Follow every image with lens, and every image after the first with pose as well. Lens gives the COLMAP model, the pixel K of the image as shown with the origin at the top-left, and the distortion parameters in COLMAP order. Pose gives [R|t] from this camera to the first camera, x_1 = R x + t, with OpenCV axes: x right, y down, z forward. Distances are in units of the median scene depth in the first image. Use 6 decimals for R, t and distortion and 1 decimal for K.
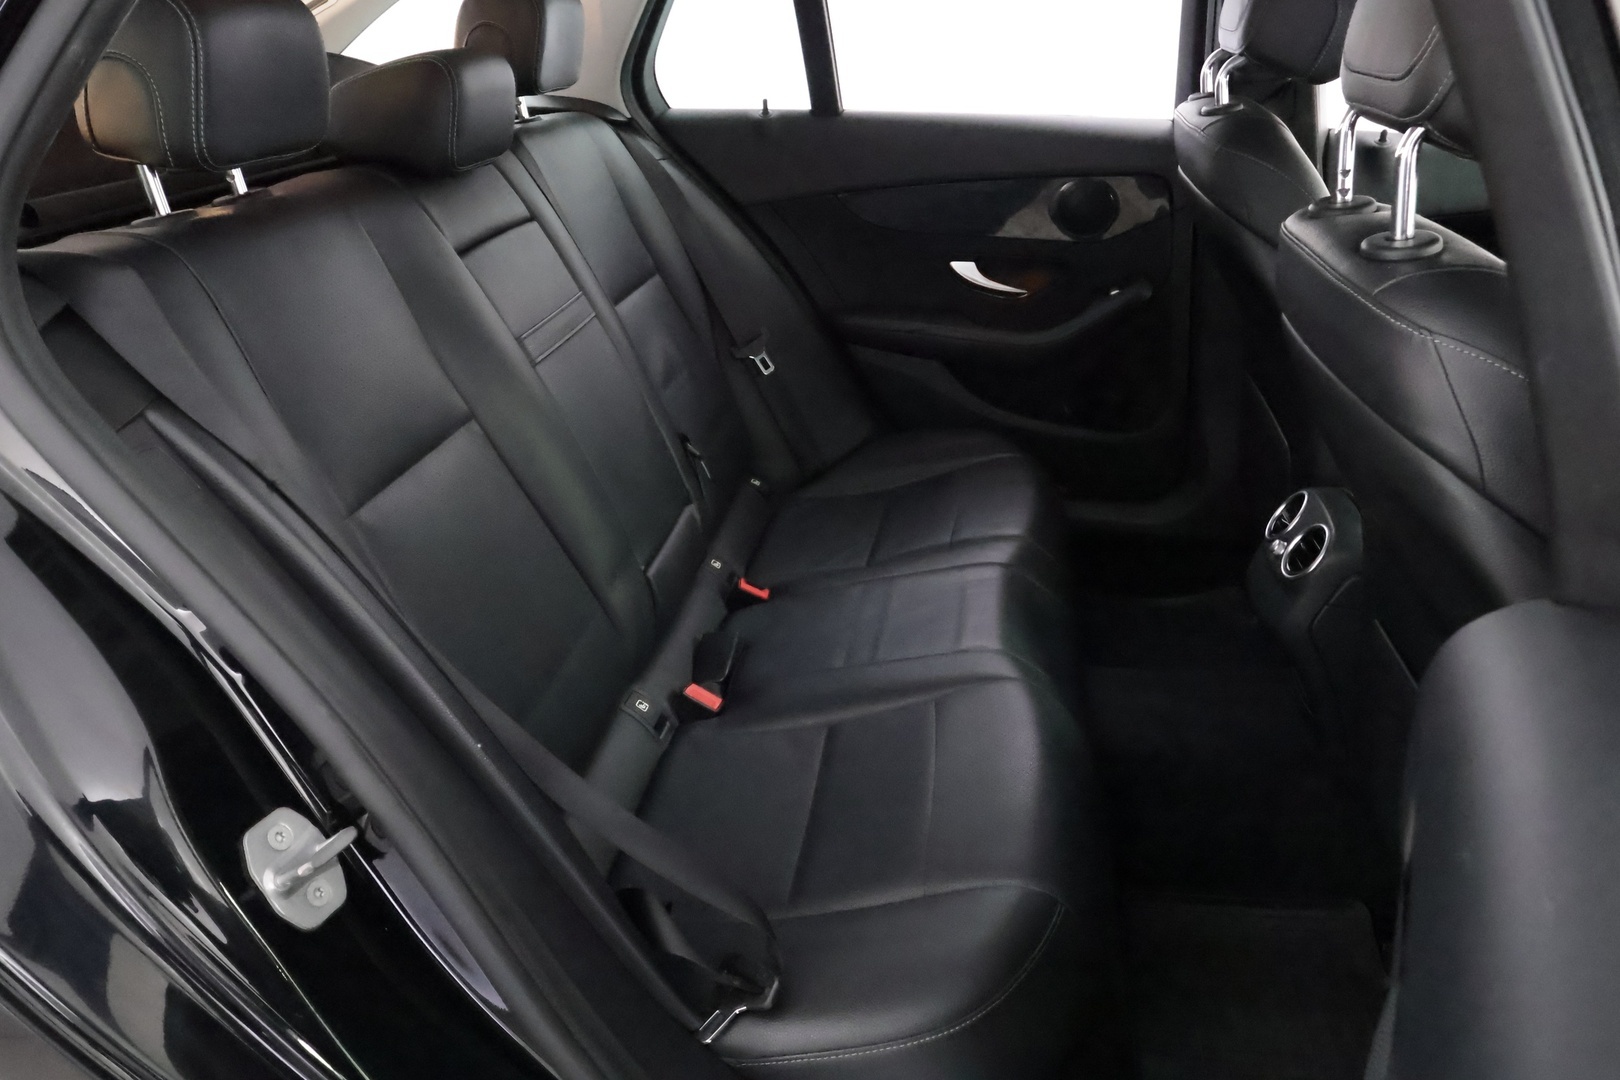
lens RADIAL K [[1249.5, 0, 810.0], [0, 1249.5, 540.0], [0, 0, 1]] dist [-0.000800, -0.002634]
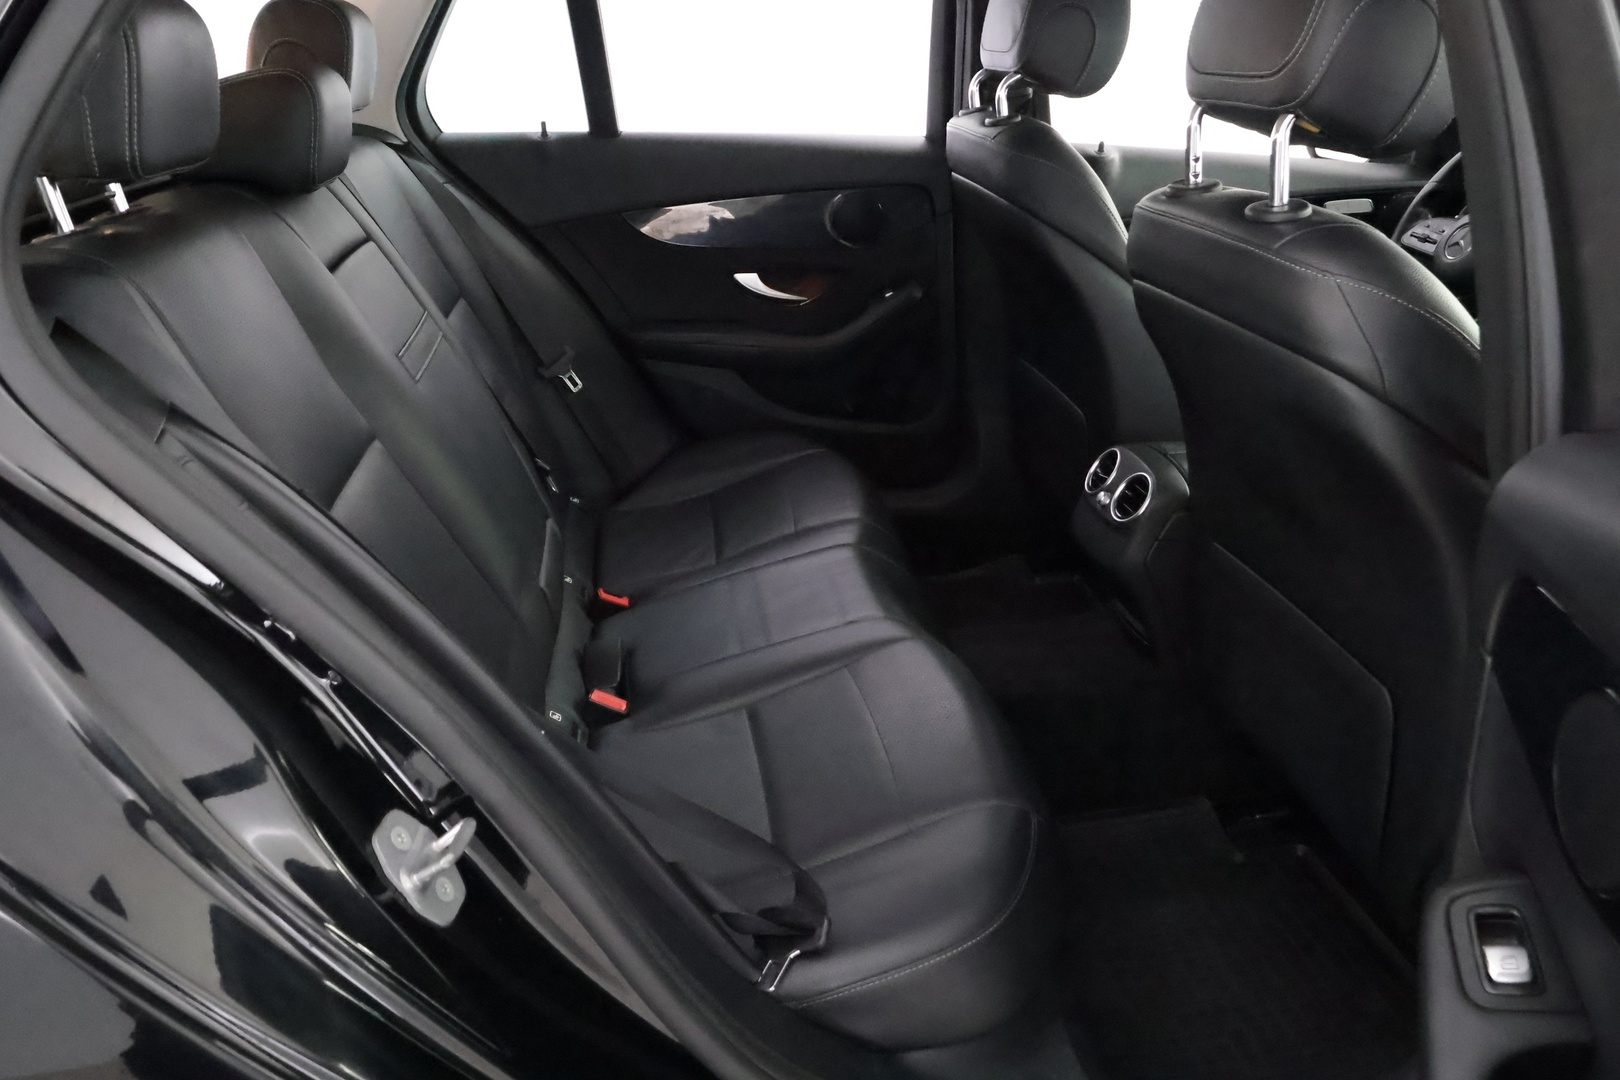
lens RADIAL K [[1264.2, 0, 805.3], [0, 1264.2, 539.3], [0, 0, 1]] dist [-0.001595, 0.010341]
pose [[0.953264, -0.103710, 0.283783, -0.199841], [0.113473, 0.993376, -0.018137, 0.030990], [-0.280022, 0.049491, 0.958717, -0.026667]]
